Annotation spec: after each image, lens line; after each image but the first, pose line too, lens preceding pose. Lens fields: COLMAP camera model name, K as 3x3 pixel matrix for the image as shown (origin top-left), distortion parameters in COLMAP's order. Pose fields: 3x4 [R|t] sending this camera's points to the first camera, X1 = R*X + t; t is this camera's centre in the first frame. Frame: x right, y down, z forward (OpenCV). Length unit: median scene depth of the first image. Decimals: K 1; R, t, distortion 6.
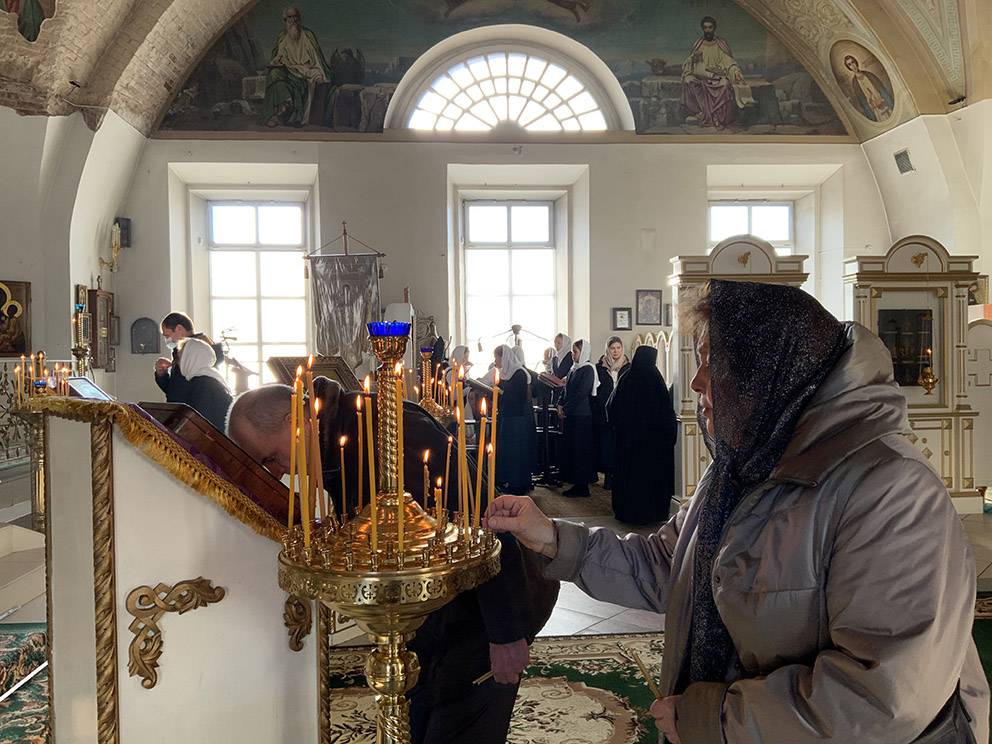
lens RADIAL K [[818.3, 0, 493.8], [0, 818.3, 374.3], [0, 0, 1]] dist [0.079634, -0.151922]
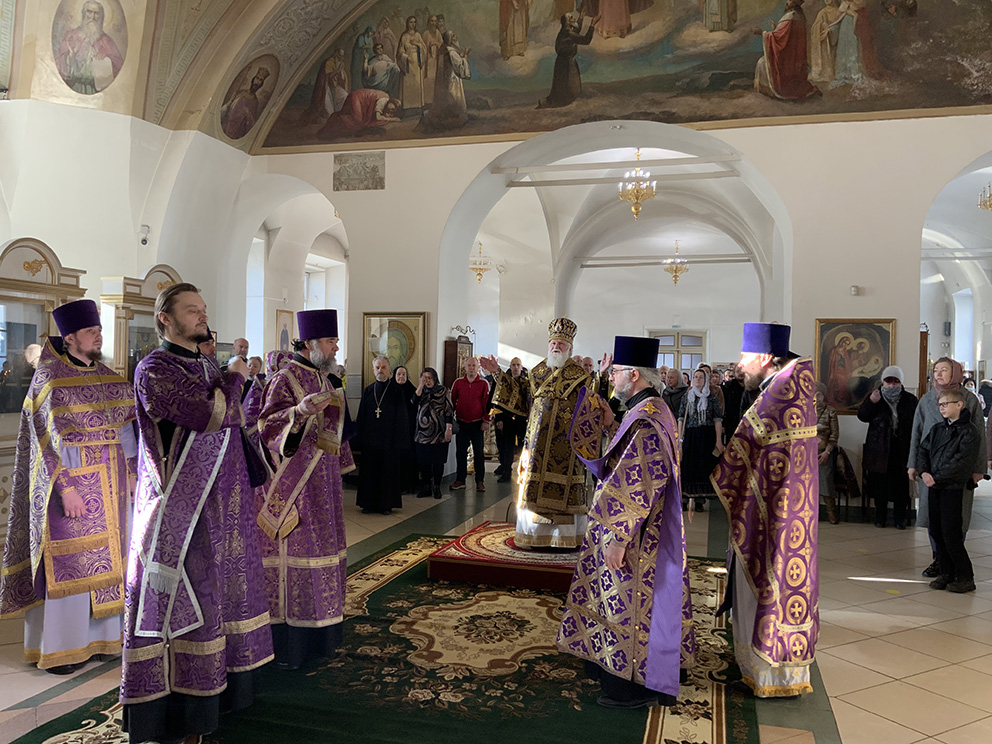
lens RADIAL K [[818.3, 0, 493.8], [0, 818.3, 374.3], [0, 0, 1]] dist [0.079634, -0.151922]
pose [[0.335343, 0.013318, 0.942002, -0.089100], [-0.008357, 0.999903, -0.011162, -0.012893], [-0.942059, -0.004129, 0.335422, 0.162582]]
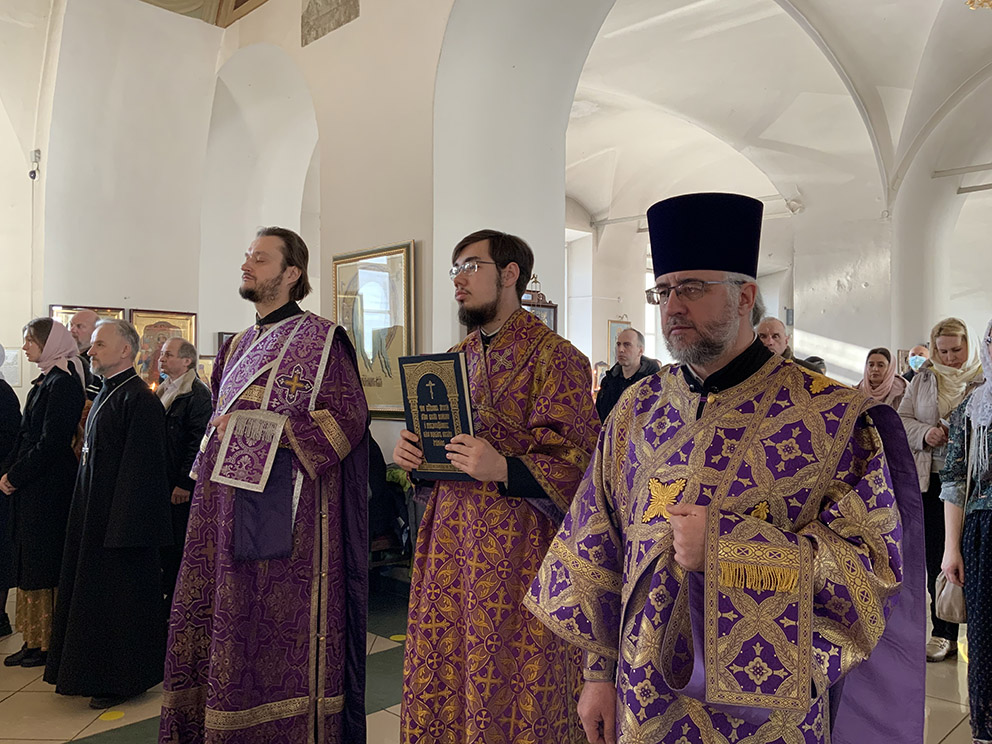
lens RADIAL K [[829.3, 0, 492.8], [0, 829.3, 369.0], [0, 0, 1]] dist [0.027125, -0.054389]
pose [[0.756728, 0.023288, 0.653315, 0.493487], [0.000571, 0.999341, -0.036283, -0.006569], [-0.653729, 0.027830, 0.756216, 0.175302]]
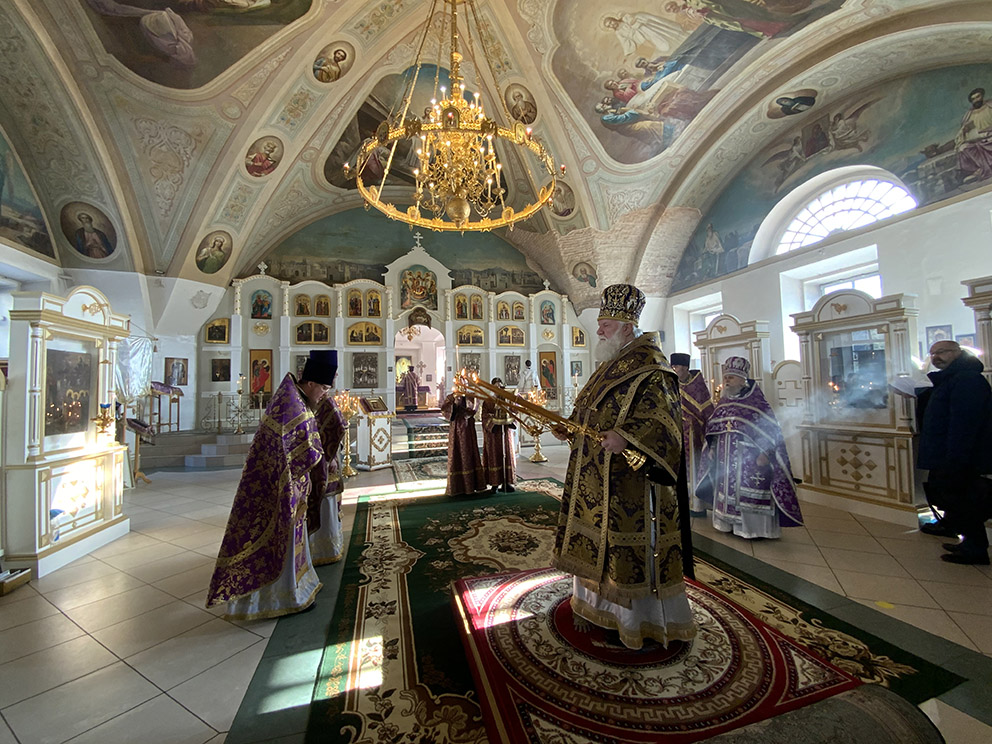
lens RADIAL K [[402.8, 0, 498.1], [0, 402.8, 371.8], [0, 0, 1]] dist [0.025850, -0.021016]
pose [[0.209390, -0.040527, -0.976992, 0.642666], [0.001837, 0.999155, -0.041053, -0.010238], [0.977831, 0.006801, 0.209287, 0.224632]]
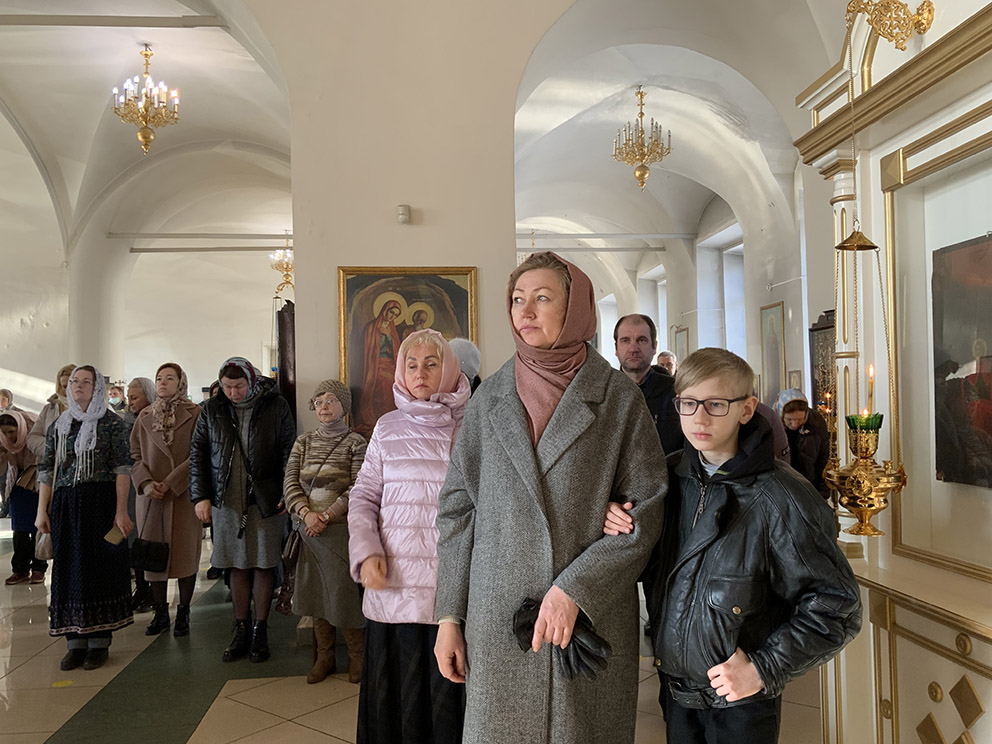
lens RADIAL K [[826.0, 0, 494.8], [0, 826.0, 374.1], [0, 0, 1]] dist [0.047645, -0.096910]
pose [[-0.021757, 0.048479, 0.998587, 0.359527], [0.035968, 0.998215, -0.047678, -0.000988], [-0.999116, 0.034880, -0.023462, 0.067255]]
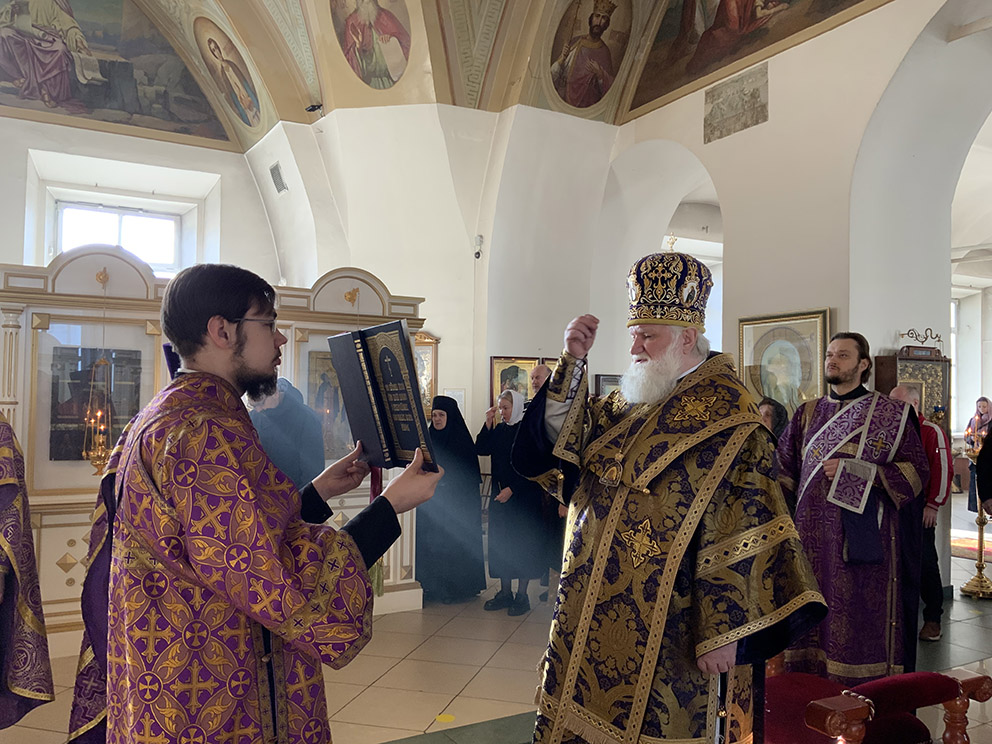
lens RADIAL K [[826.0, 0, 494.8], [0, 826.0, 374.1], [0, 0, 1]] dist [0.047645, -0.096910]
pose [[0.901417, 0.038489, 0.431238, 0.325587], [-0.016840, 0.998404, -0.053908, -0.017390], [-0.432624, 0.041332, 0.900626, 0.151851]]
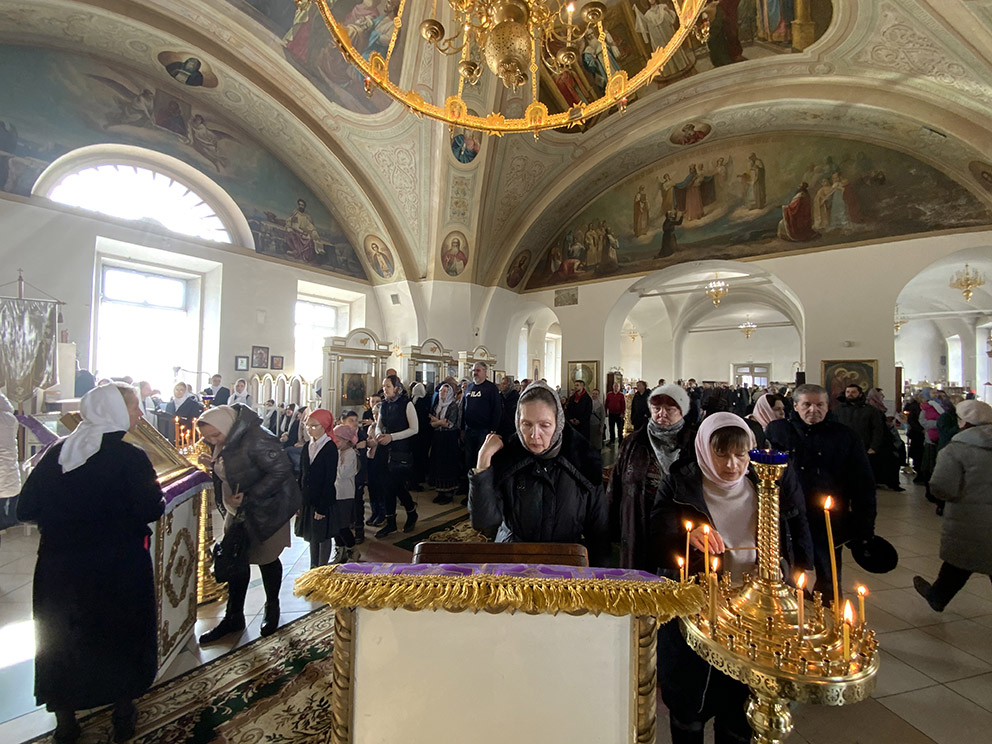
lens RADIAL K [[402.8, 0, 498.1], [0, 402.8, 371.8], [0, 0, 1]] dist [0.025850, -0.021016]
pose [[0.644957, 0.041467, 0.763093, -0.123402], [-0.010757, 0.998920, -0.045190, -0.021239], [-0.764143, 0.020937, 0.644706, 0.111402]]
